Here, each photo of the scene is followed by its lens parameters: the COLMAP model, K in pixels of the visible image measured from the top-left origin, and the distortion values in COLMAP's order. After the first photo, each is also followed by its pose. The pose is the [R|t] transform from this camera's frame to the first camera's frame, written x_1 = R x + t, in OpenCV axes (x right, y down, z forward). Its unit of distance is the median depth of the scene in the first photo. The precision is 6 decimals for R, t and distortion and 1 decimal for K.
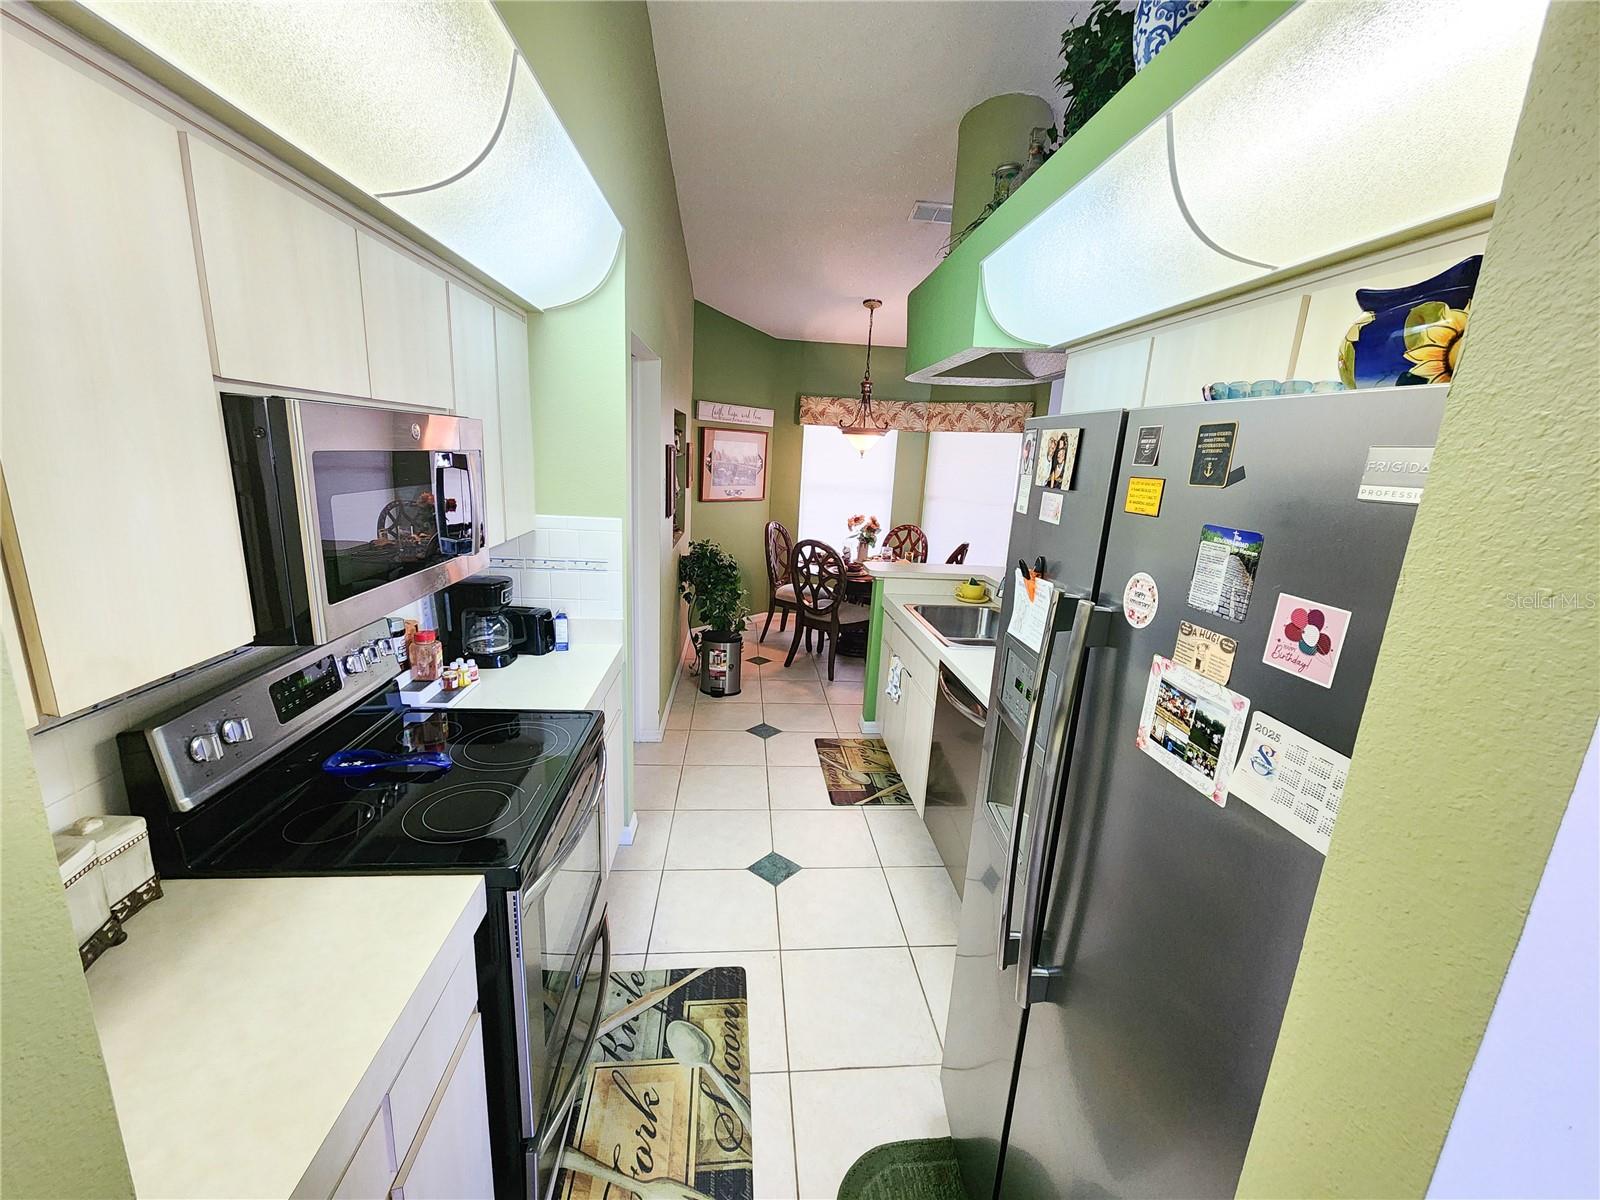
lens RADIAL K [[655.8, 0, 797.1], [0, 655.8, 604.8], [0, 0, 1]] dist [-0.007777, -0.000537]
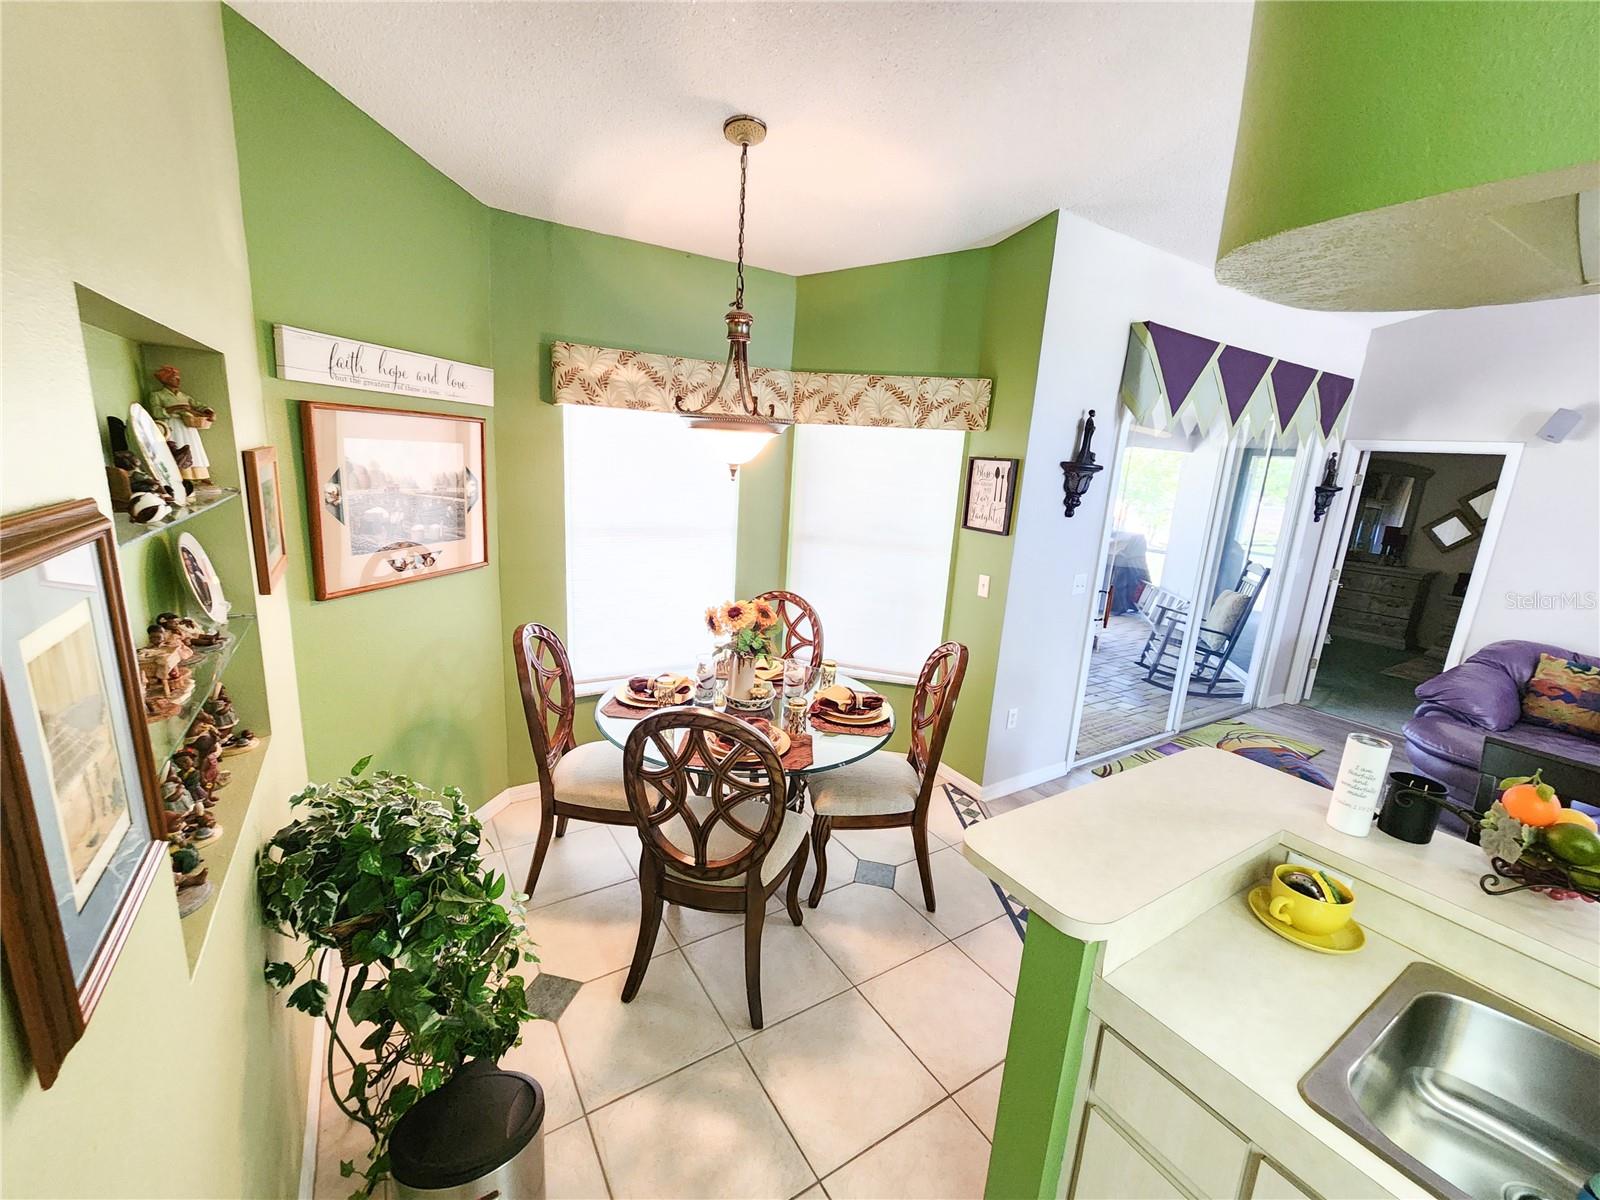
lens RADIAL K [[655.8, 0, 808.1], [0, 655.8, 602.3], [0, 0, 1]] dist [-0.007777, -0.000537]
pose [[0.882405, -0.102498, 0.459191, -0.071192], [0.094758, 0.994699, 0.039939, -0.141977], [-0.460851, 0.008270, 0.887439, 0.528937]]
